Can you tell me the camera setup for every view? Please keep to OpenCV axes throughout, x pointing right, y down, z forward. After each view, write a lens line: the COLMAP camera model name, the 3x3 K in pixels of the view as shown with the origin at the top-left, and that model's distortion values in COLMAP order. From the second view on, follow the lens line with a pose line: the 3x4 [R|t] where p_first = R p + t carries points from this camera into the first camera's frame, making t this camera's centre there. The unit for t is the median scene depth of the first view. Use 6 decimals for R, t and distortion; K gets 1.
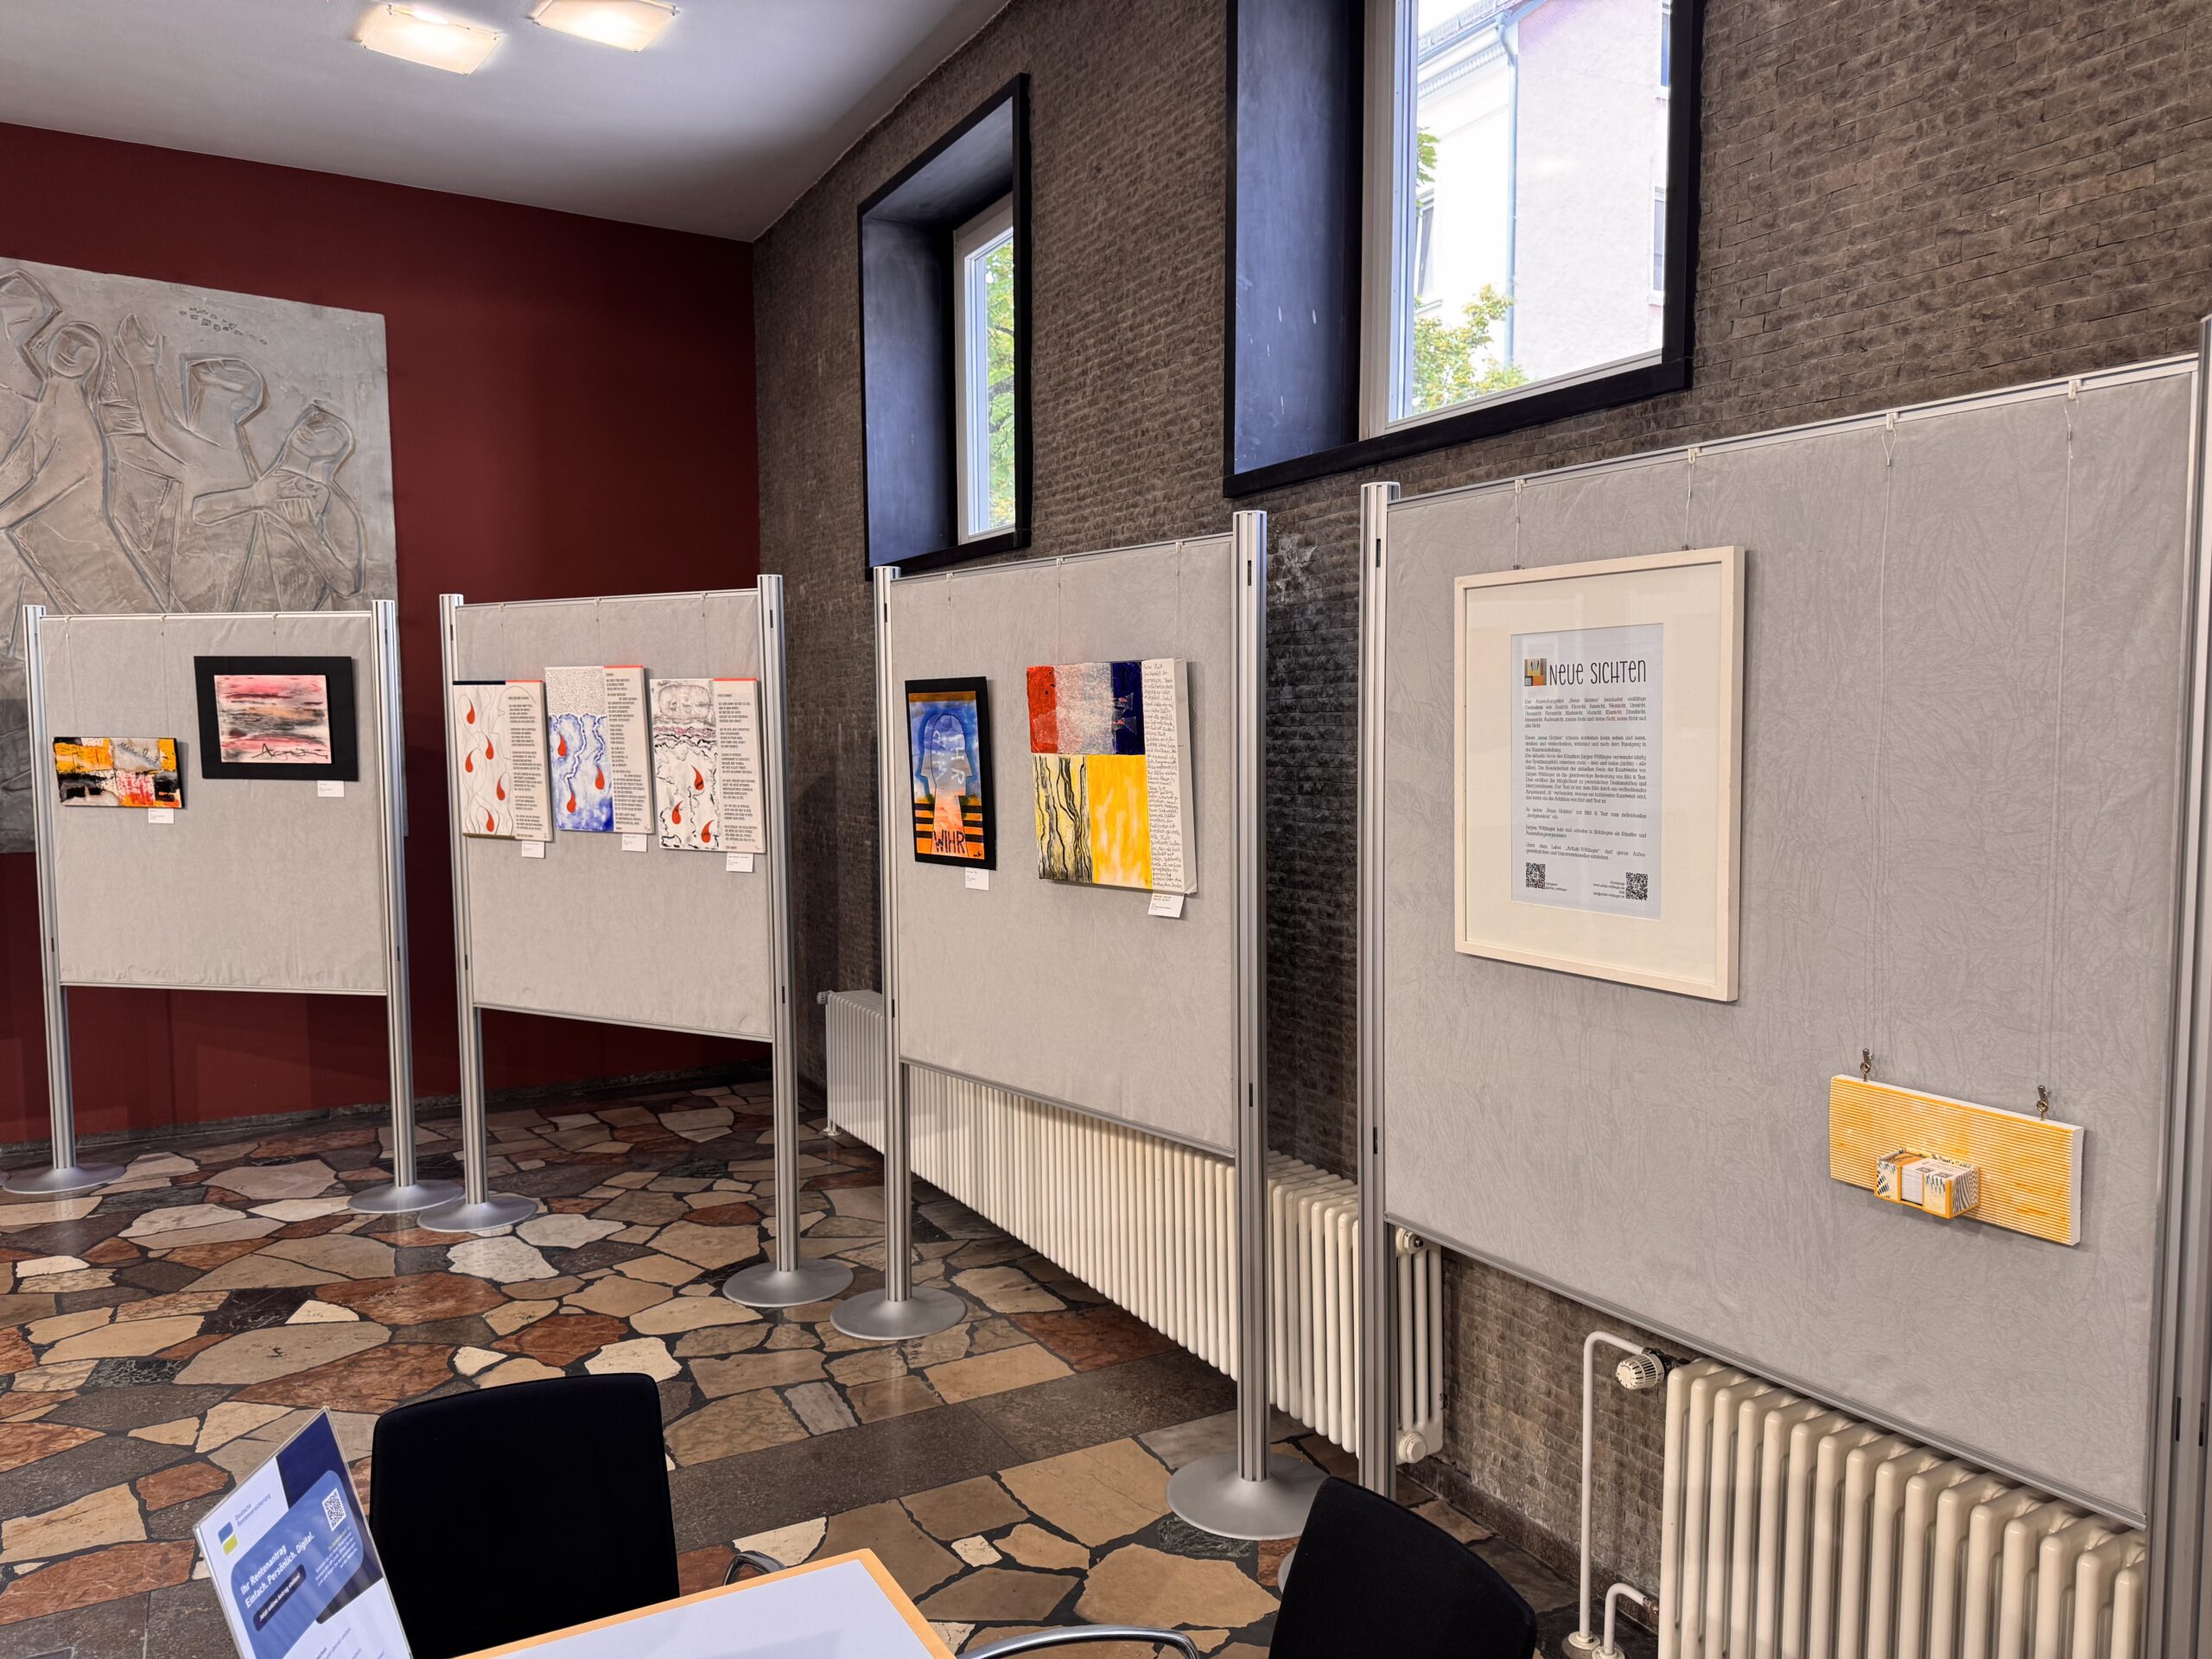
lens RADIAL K [[1551.8, 0, 1103.8], [0, 1551.8, 854.6], [0, 0, 1]] dist [0.039009, -0.052697]
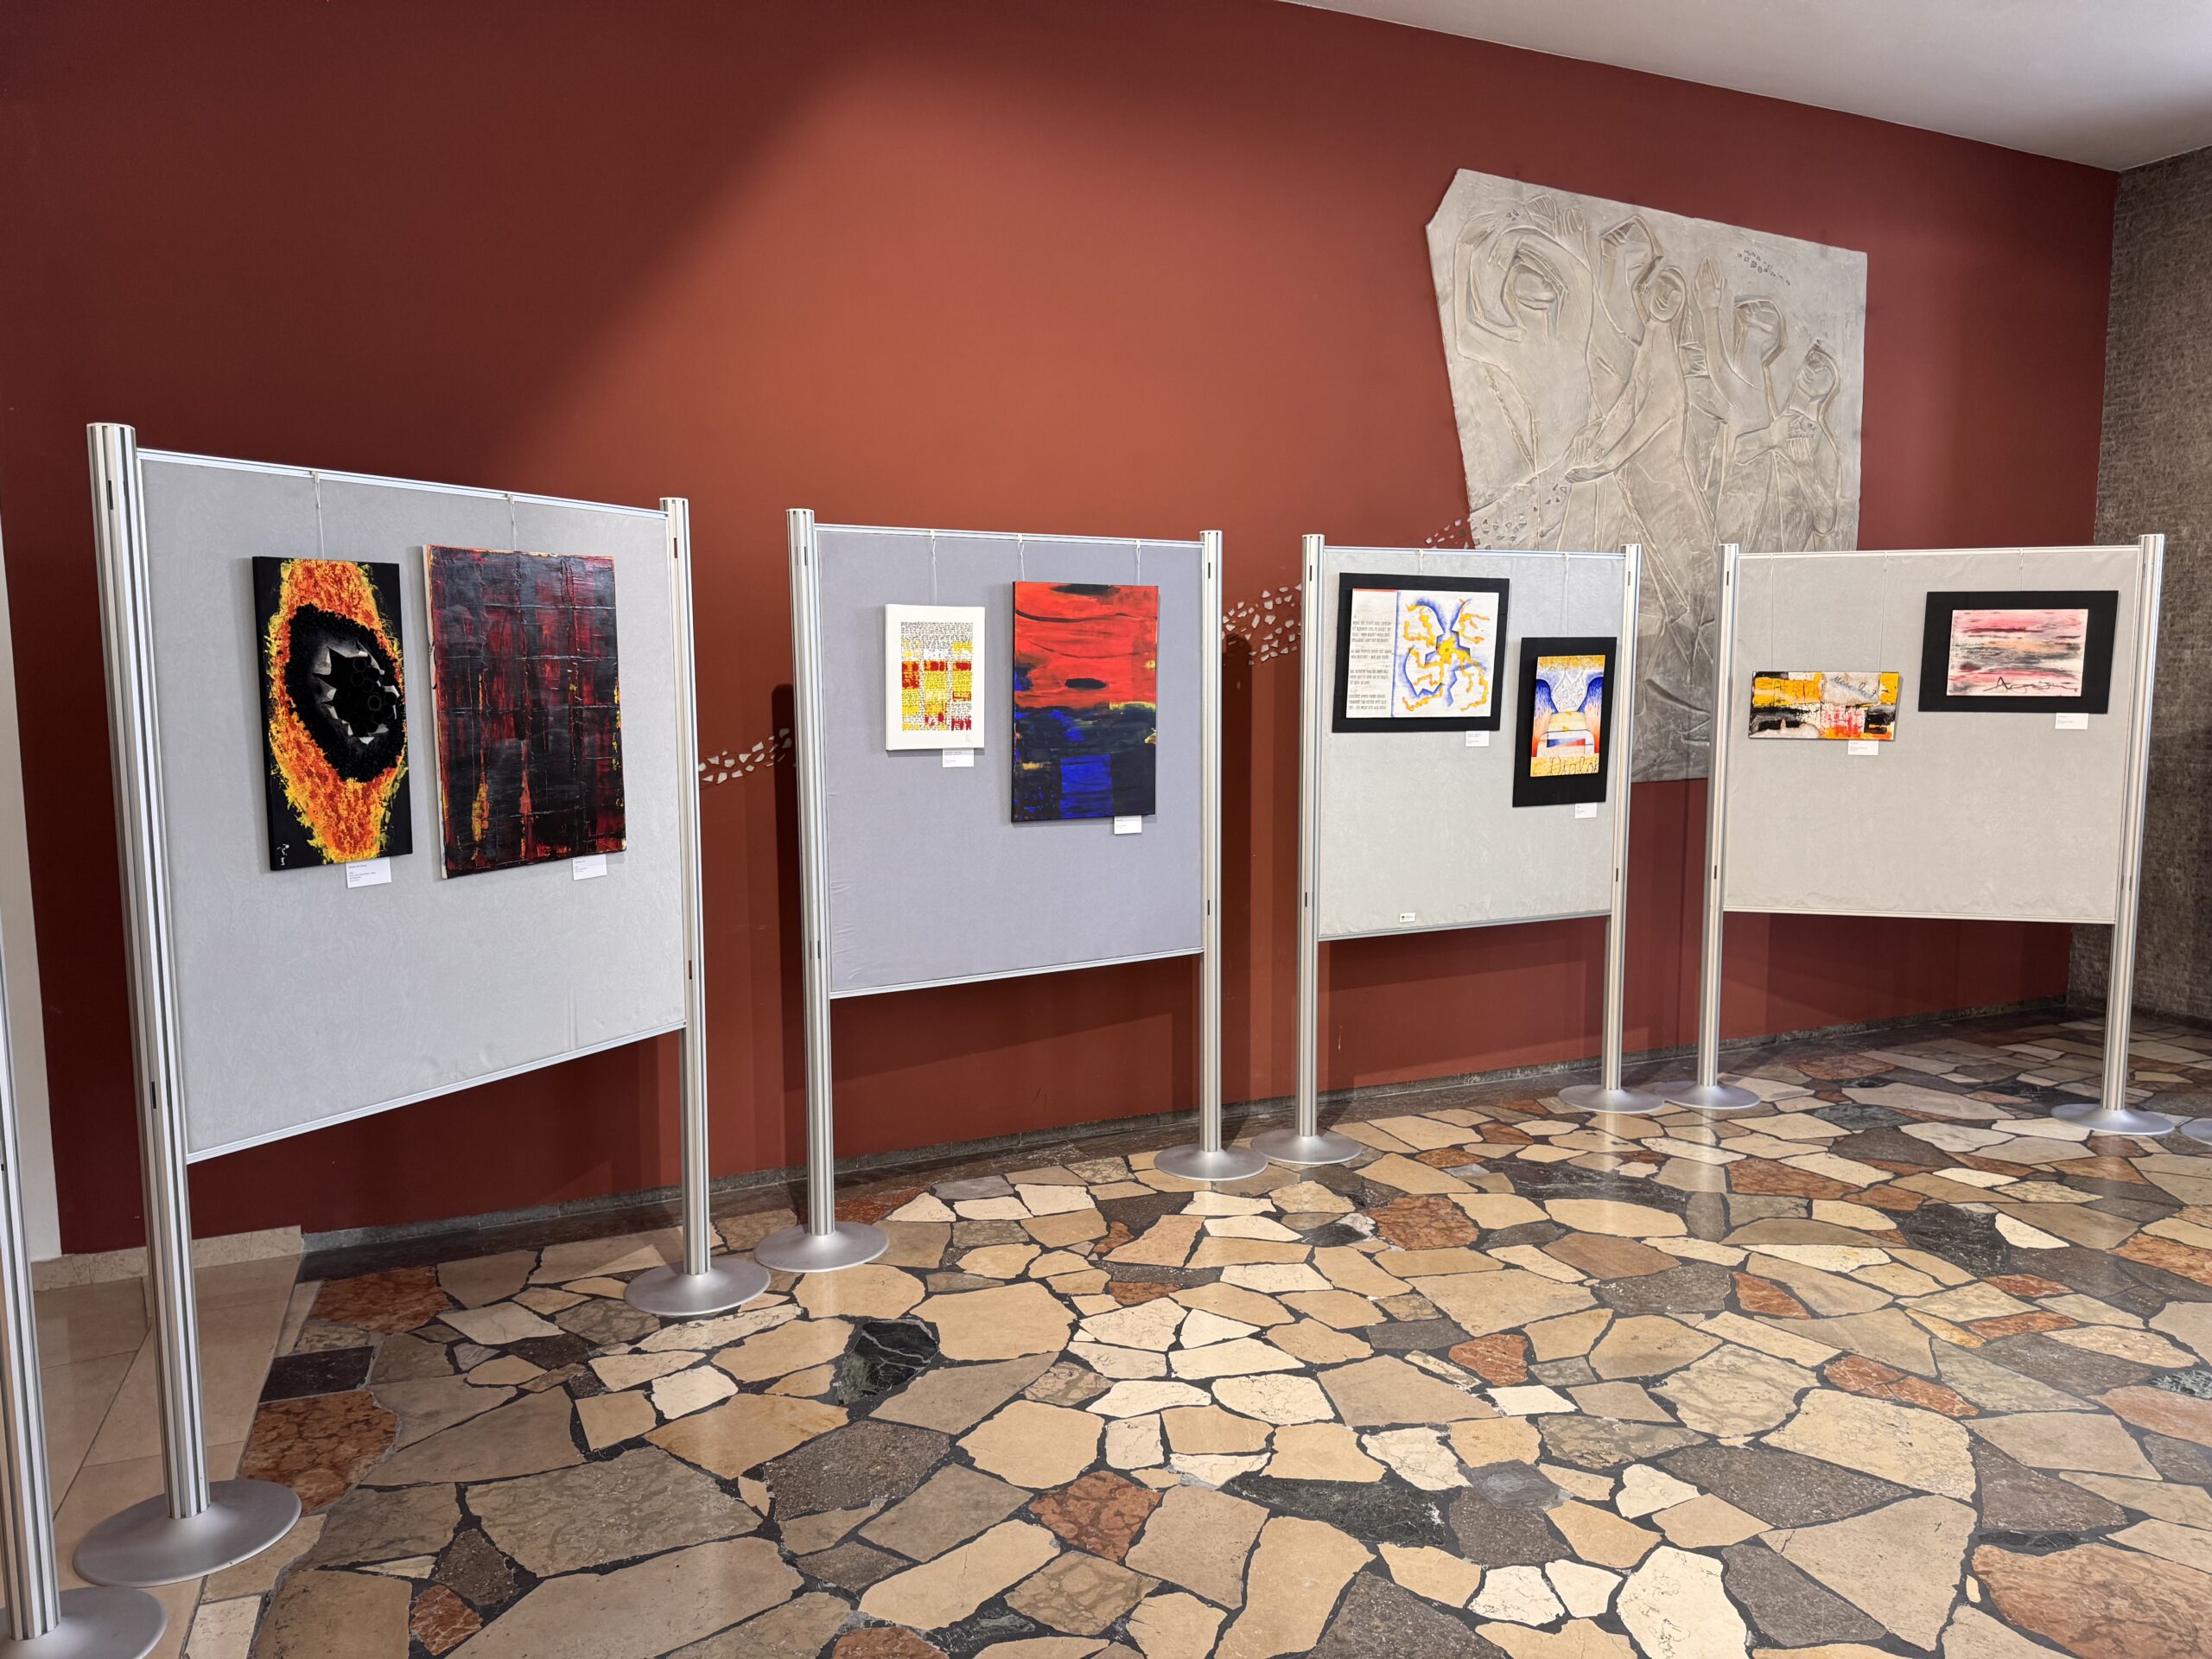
lens RADIAL K [[1548.3, 0, 1103.7], [0, 1548.3, 840.9], [0, 0, 1]] dist [0.123297, -0.179707]
pose [[0.996628, 0.007018, -0.081752, -1.026818], [-0.004798, 0.999615, 0.027318, 0.010727], [0.081912, -0.026834, 0.996278, -0.082039]]
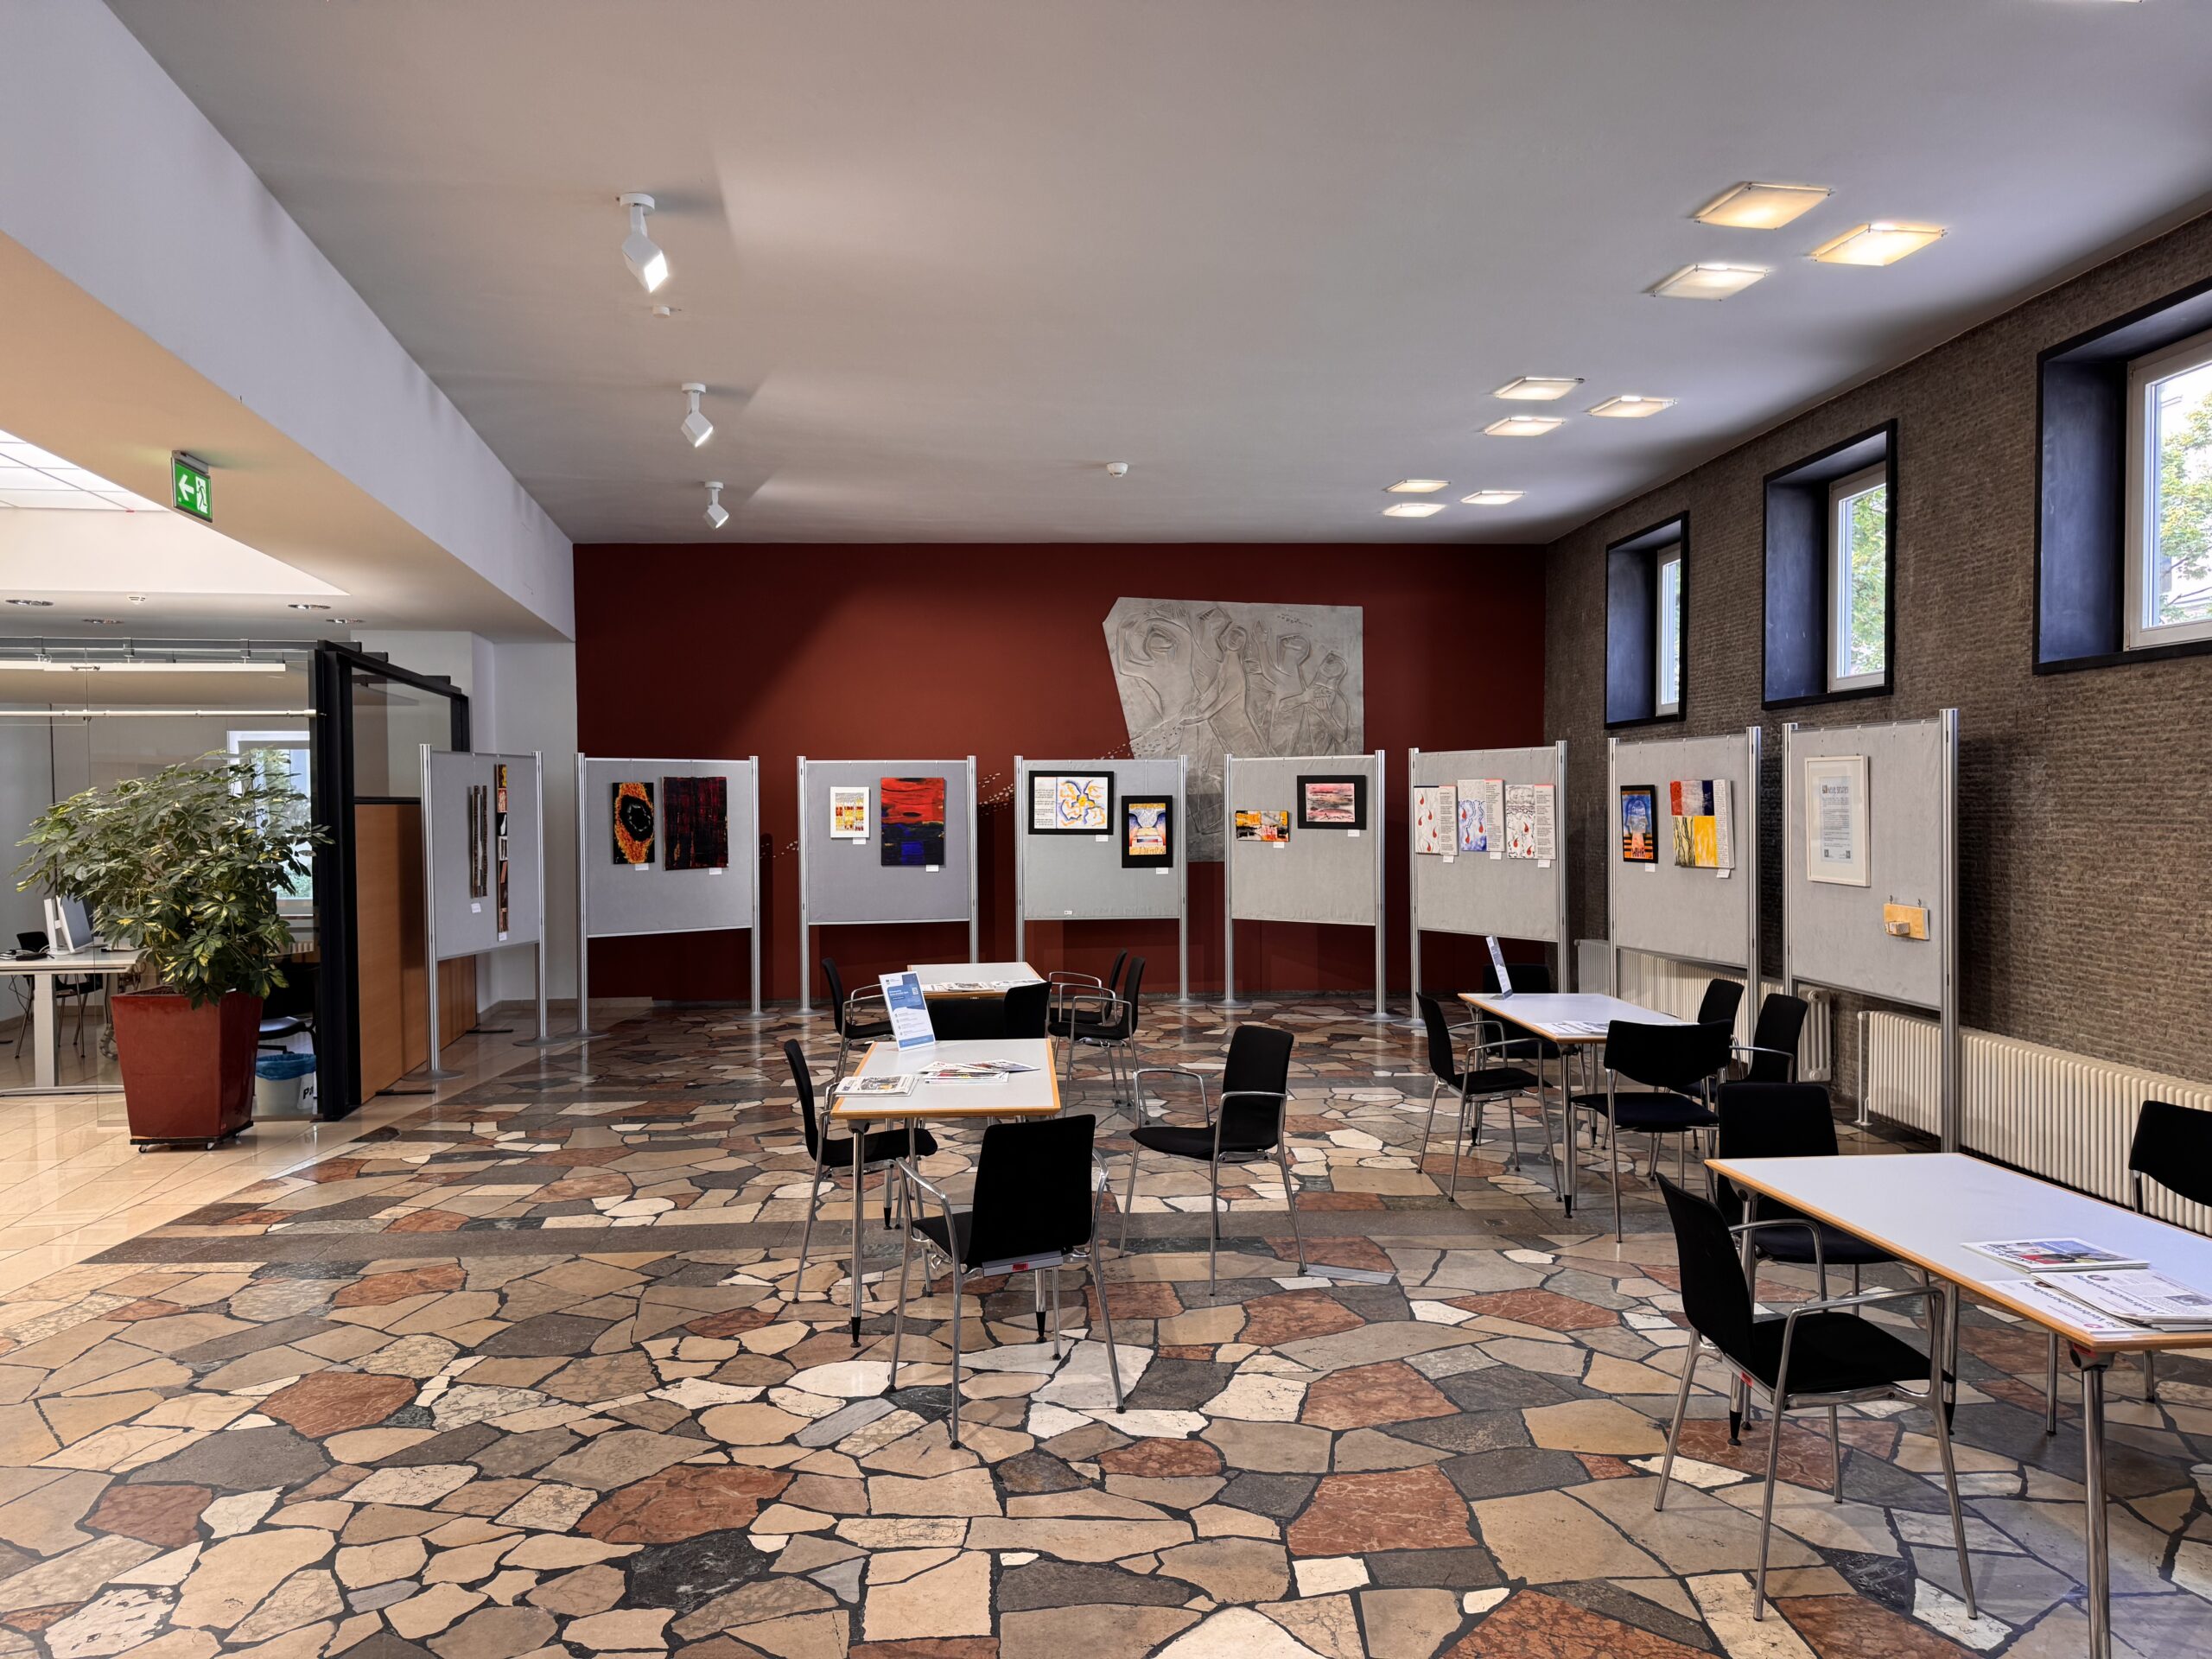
lens RADIAL K [[1548.9, 0, 1105.3], [0, 1548.9, 855.4], [0, 0, 1]] dist [0.203026, -0.411257]
pose [[0.897196, 0.011835, -0.441475, 0.179454], [-0.031675, 0.998791, -0.037598, 0.086083], [0.440496, 0.047716, 0.896485, -1.174081]]
